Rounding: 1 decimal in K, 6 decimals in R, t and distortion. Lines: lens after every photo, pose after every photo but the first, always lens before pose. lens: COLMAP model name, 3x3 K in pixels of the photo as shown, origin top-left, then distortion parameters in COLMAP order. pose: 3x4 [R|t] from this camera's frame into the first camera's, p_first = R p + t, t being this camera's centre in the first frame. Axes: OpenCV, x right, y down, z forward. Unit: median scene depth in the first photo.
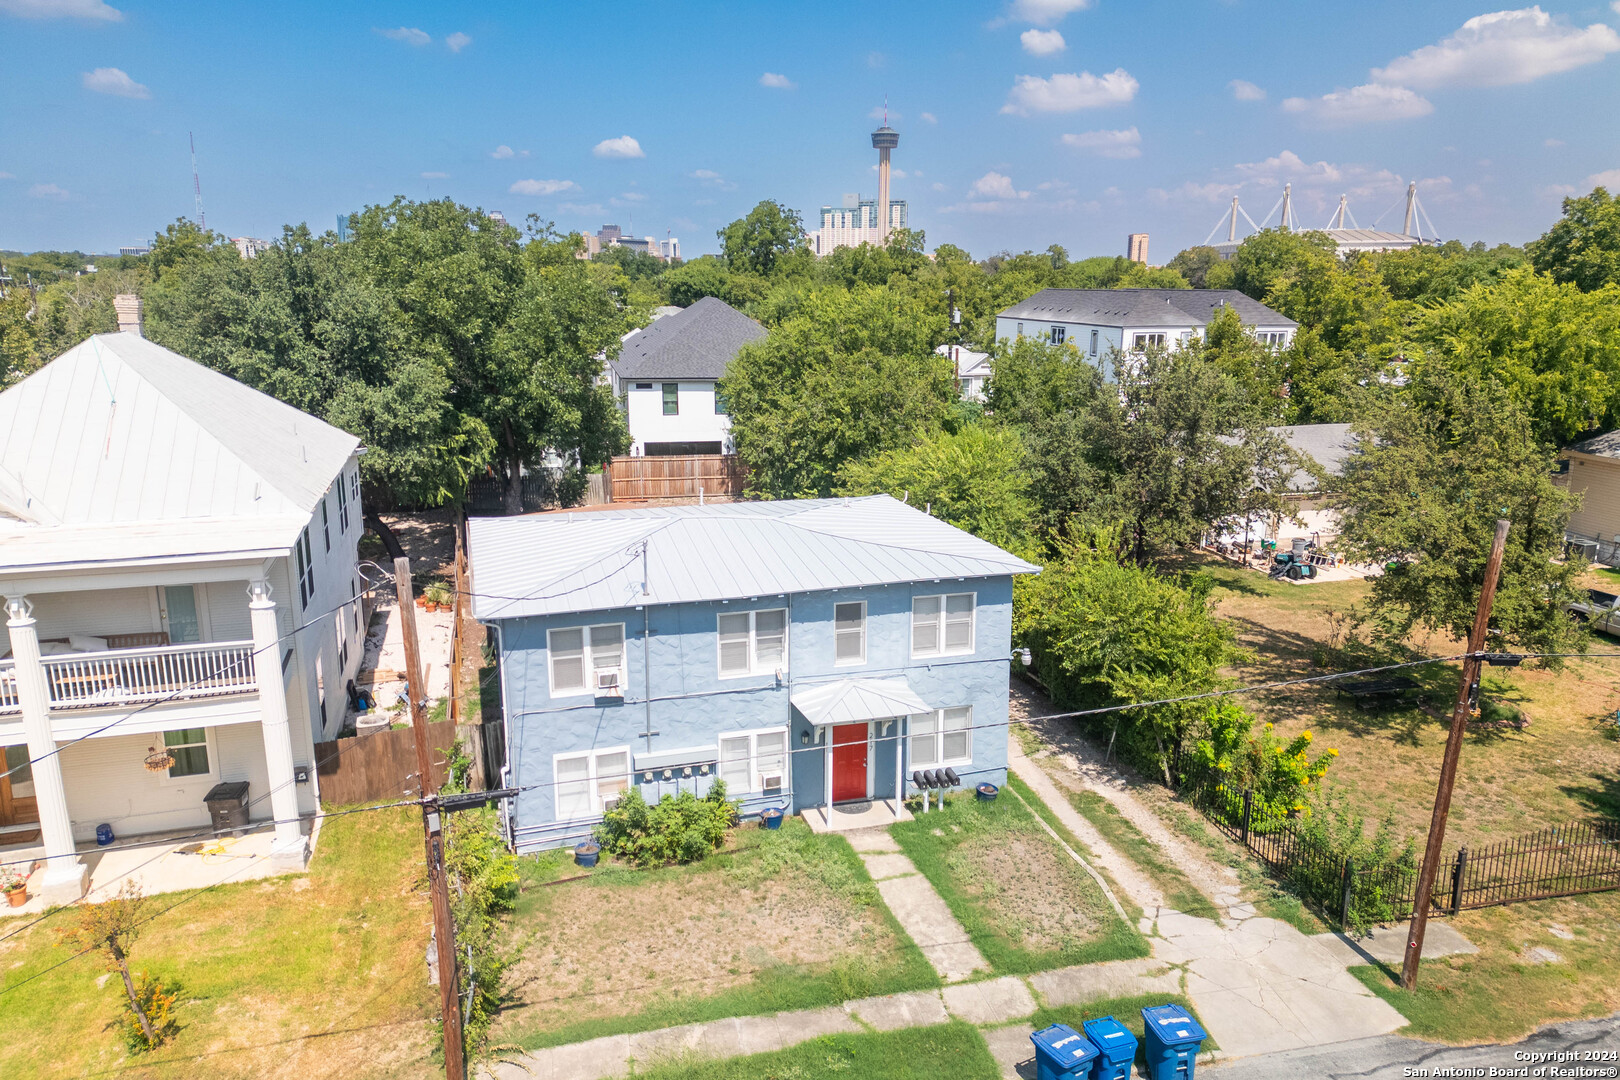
lens RADIAL K [[1119.7, 0, 815.6], [0, 1119.7, 546.1], [0, 0, 1]] dist [0.052963, -0.023474]
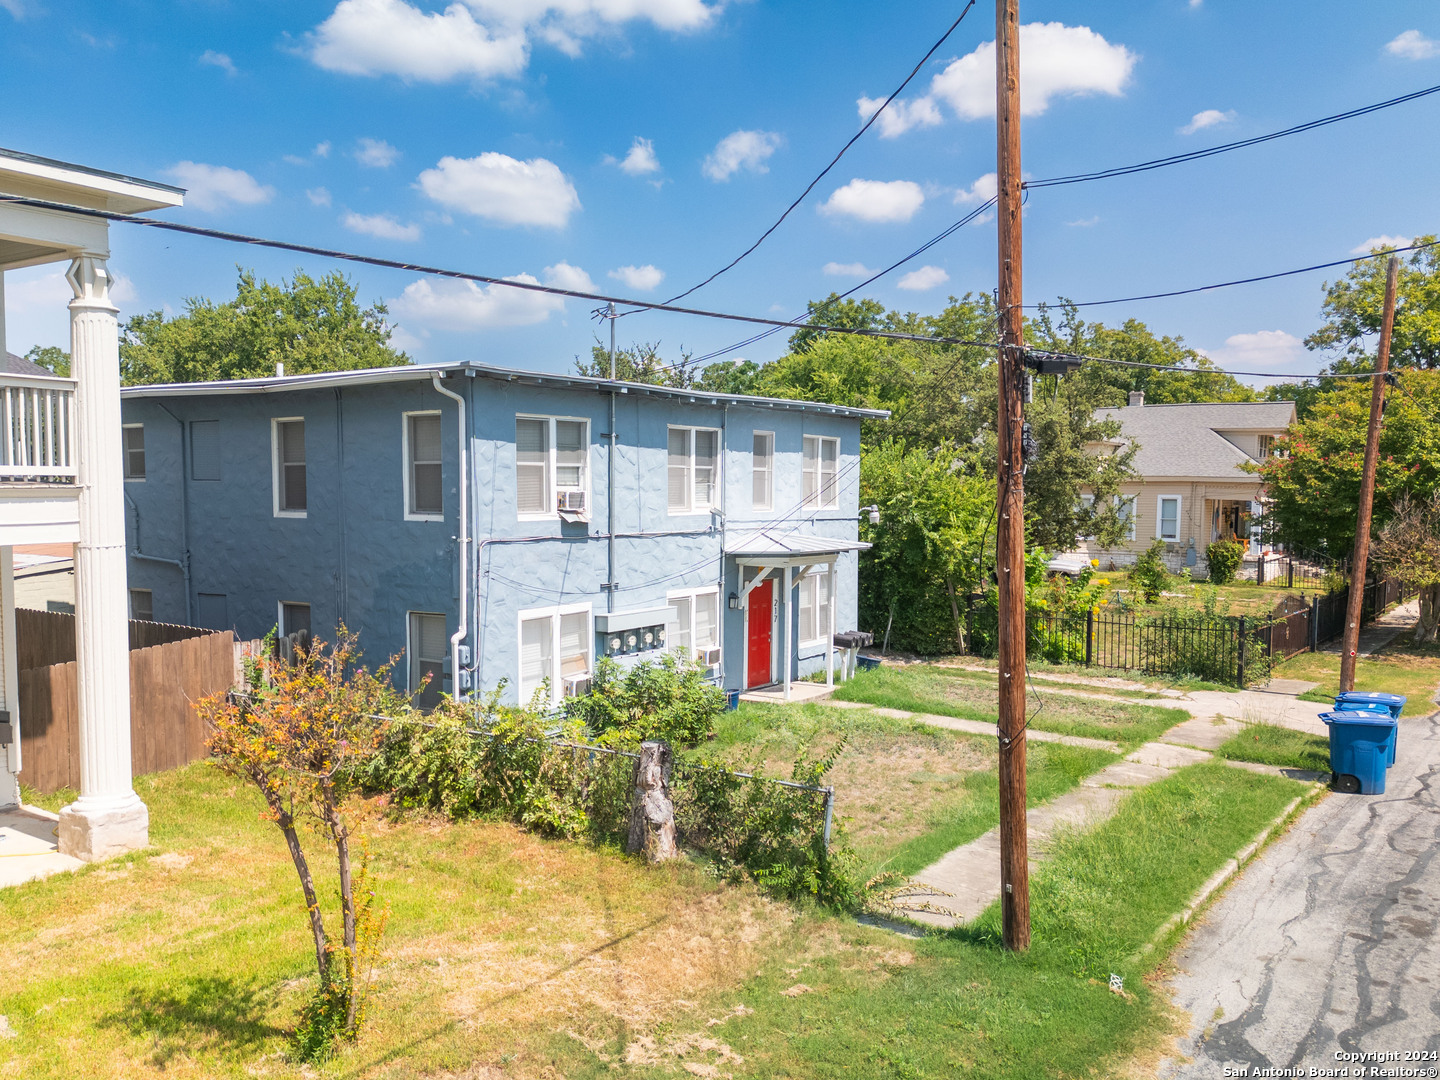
lens RADIAL K [[1159.7, 0, 720.0], [0, 1159.7, 540.0], [0, 0, 1]] dist [0.091495, -0.005777]
pose [[0.764874, -0.023611, 0.643748, -0.543653], [0.139192, 0.981778, -0.129373, 0.232496], [-0.628963, 0.188558, 0.754223, 0.371144]]
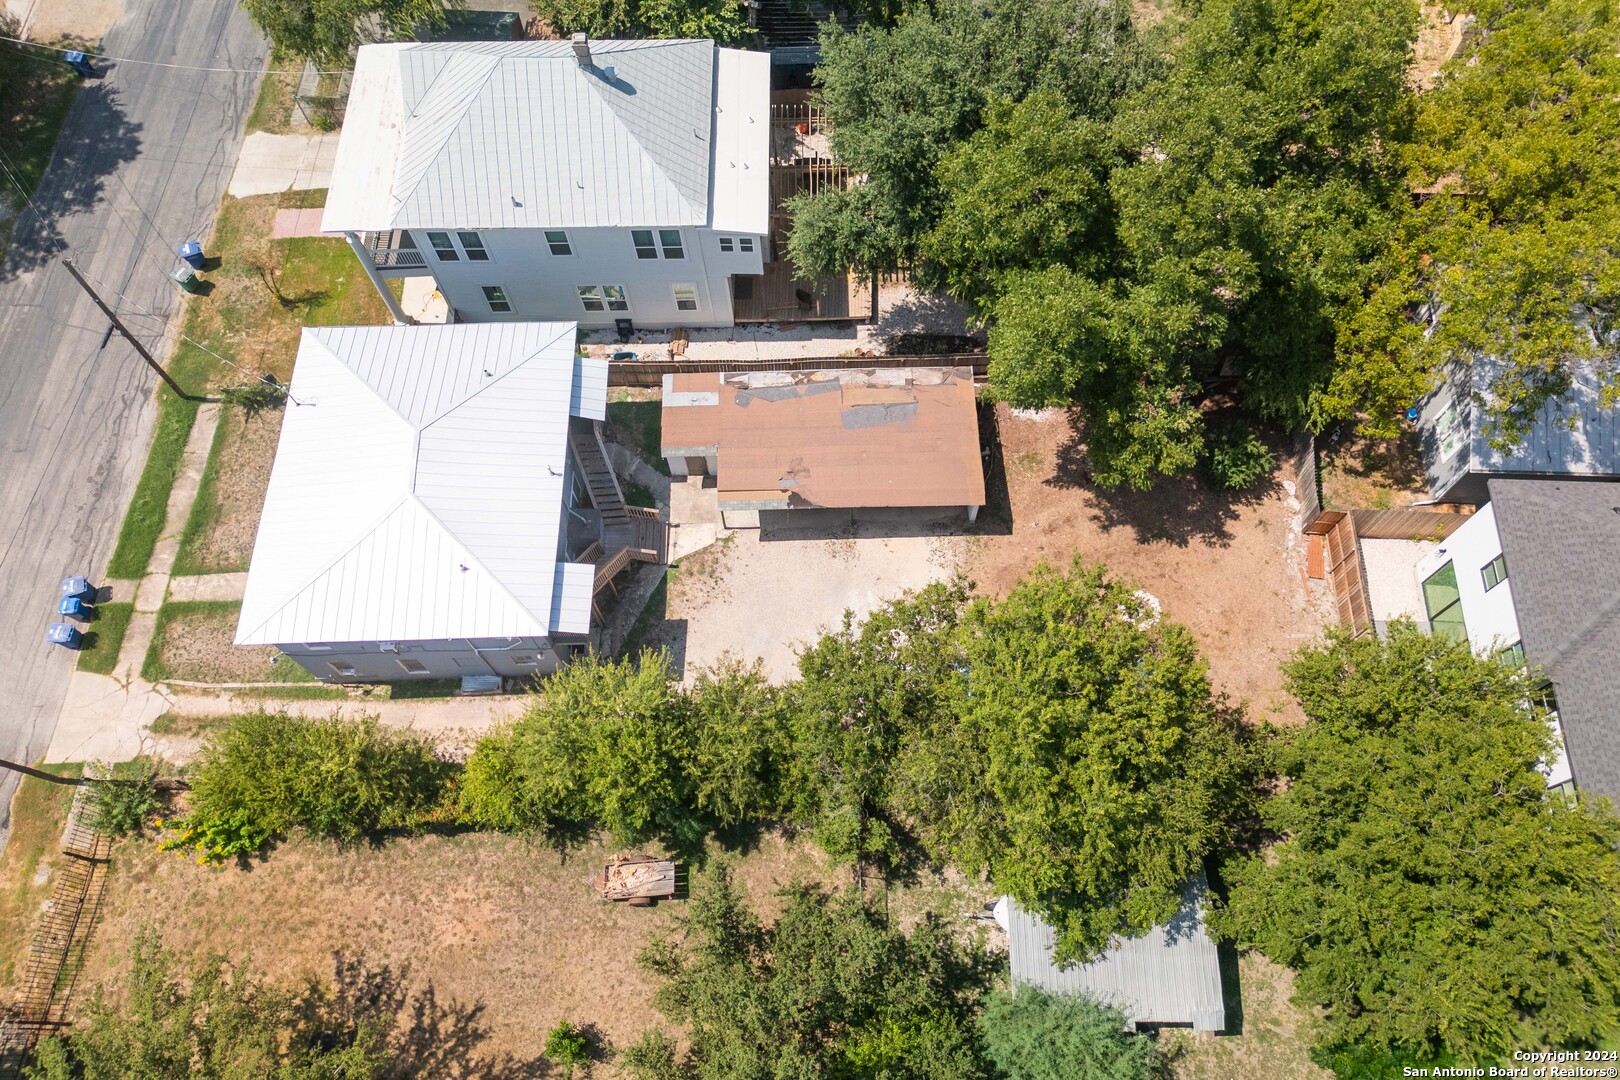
lens RADIAL K [[1112.0, 0, 863.7], [0, 1112.0, 533.6], [0, 0, 1]] dist [0.012449, 0.005843]
pose [[-0.261128, 0.878366, -0.400356, 0.436024], [-0.225702, 0.347693, 0.910038, -1.508277], [0.938547, 0.327997, 0.107456, 1.561741]]
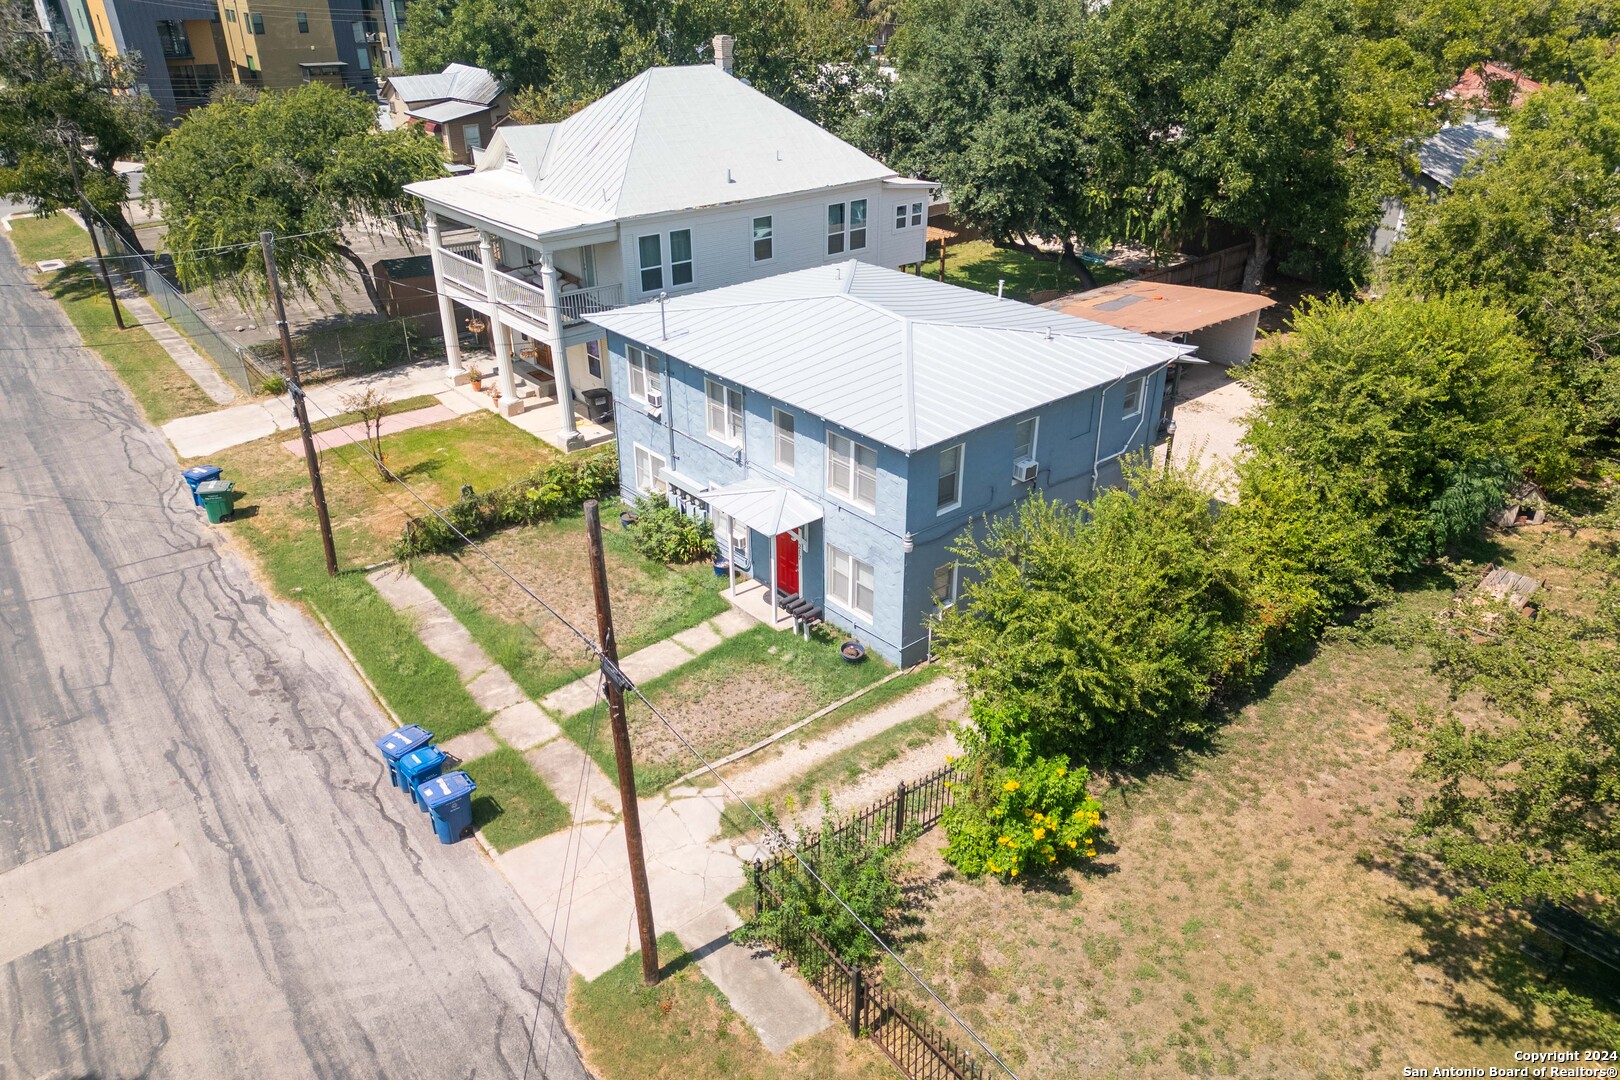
lens RADIAL K [[1119.7, 0, 815.6], [0, 1119.7, 546.1], [0, 0, 1]] dist [0.052963, -0.023474]
pose [[0.411814, 0.425015, -0.806084, 0.892868], [-0.210784, 0.905012, 0.369489, -0.214831], [0.886555, 0.017749, 0.462283, 0.546158]]
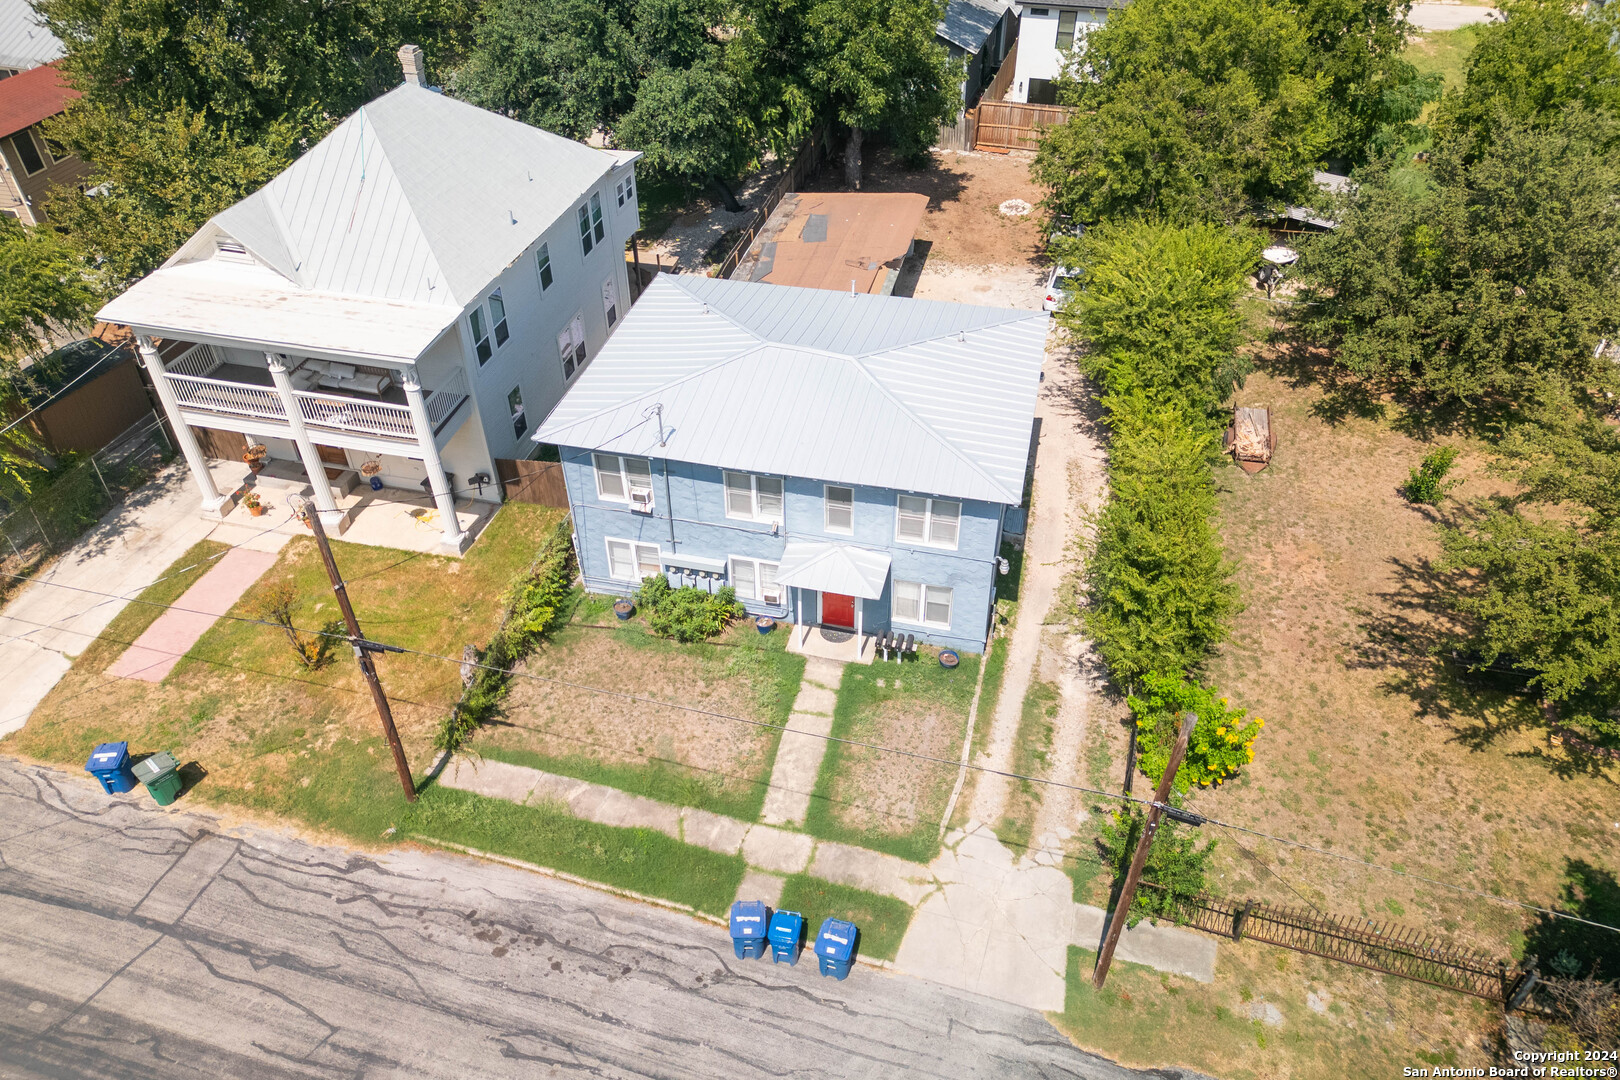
lens RADIAL K [[1125.6, 0, 809.6], [0, 1125.6, 550.3], [0, 0, 1]] dist [0.051294, -0.007633]
pose [[0.864559, 0.314215, -0.392181, 0.455493], [-0.113590, 0.882405, 0.456573, -0.394302], [0.489525, -0.350187, 0.798583, 0.063111]]
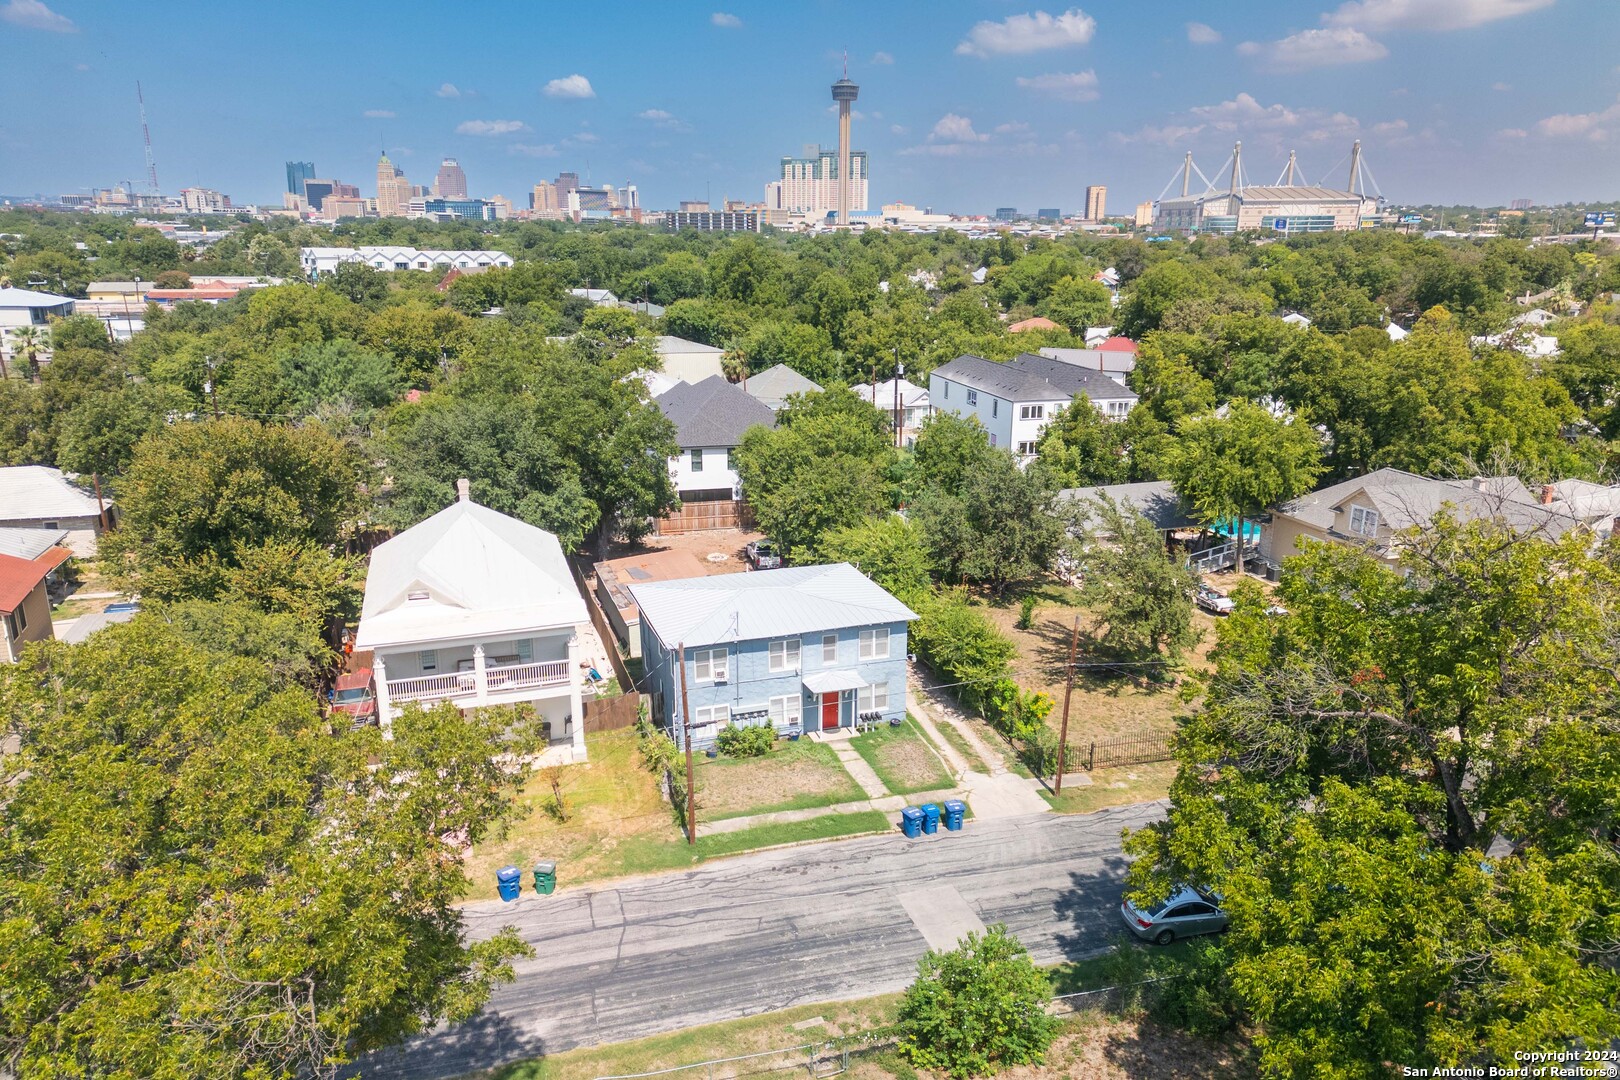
lens RADIAL K [[1119.7, 0, 815.6], [0, 1119.7, 546.1], [0, 0, 1]] dist [0.052963, -0.023474]
pose [[0.999416, -0.008837, 0.033015, -0.063987], [0.007312, 0.998914, 0.046022, -0.213579], [-0.033386, -0.045754, 0.998395, -1.098285]]
